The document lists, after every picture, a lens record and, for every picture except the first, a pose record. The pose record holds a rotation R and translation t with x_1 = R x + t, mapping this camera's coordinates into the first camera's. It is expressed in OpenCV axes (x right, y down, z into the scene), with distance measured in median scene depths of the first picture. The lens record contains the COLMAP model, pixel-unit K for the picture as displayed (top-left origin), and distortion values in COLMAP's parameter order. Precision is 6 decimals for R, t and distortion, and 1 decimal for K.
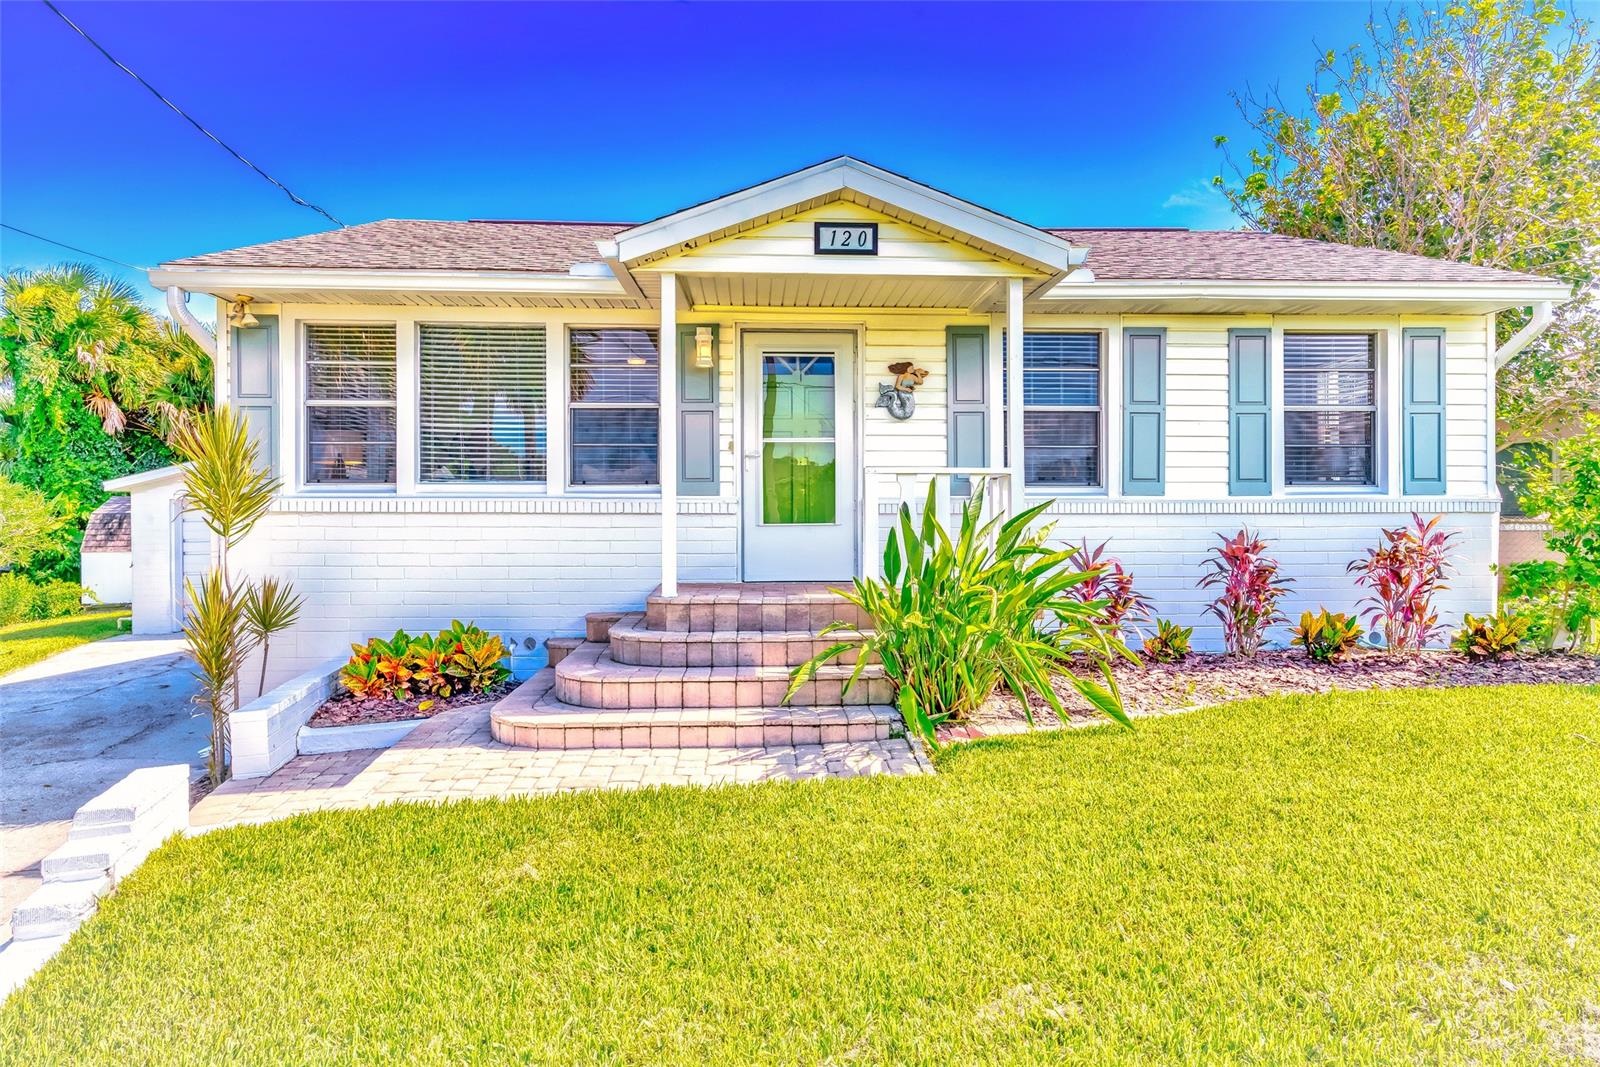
lens RADIAL K [[943.5, 0, 796.0], [0, 943.5, 529.3], [0, 0, 1]] dist [0.016332, -0.000234]
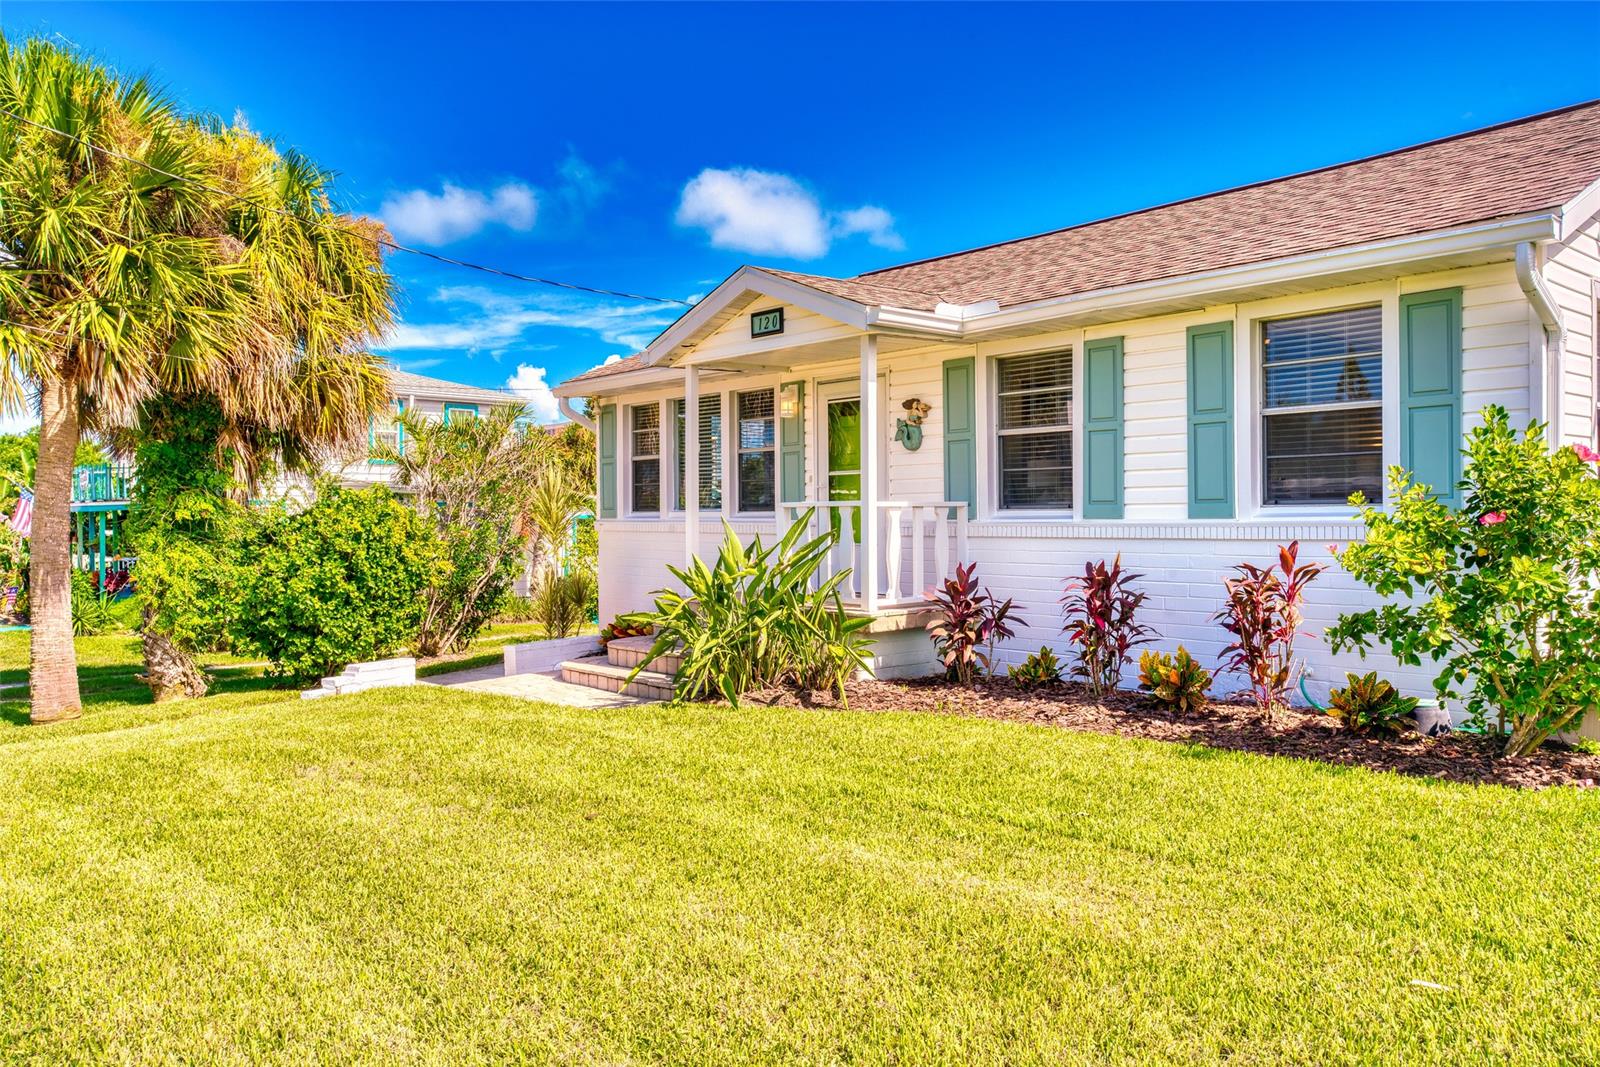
lens RADIAL K [[1159.4, 0, 804.2], [0, 1159.4, 502.2], [0, 0, 1]] dist [0.037291, -0.000898]
pose [[0.627188, -0.015324, -0.778717, 1.090771], [-0.022715, 0.999021, -0.037955, -0.002145], [0.778537, 0.041494, 0.626226, 0.059807]]
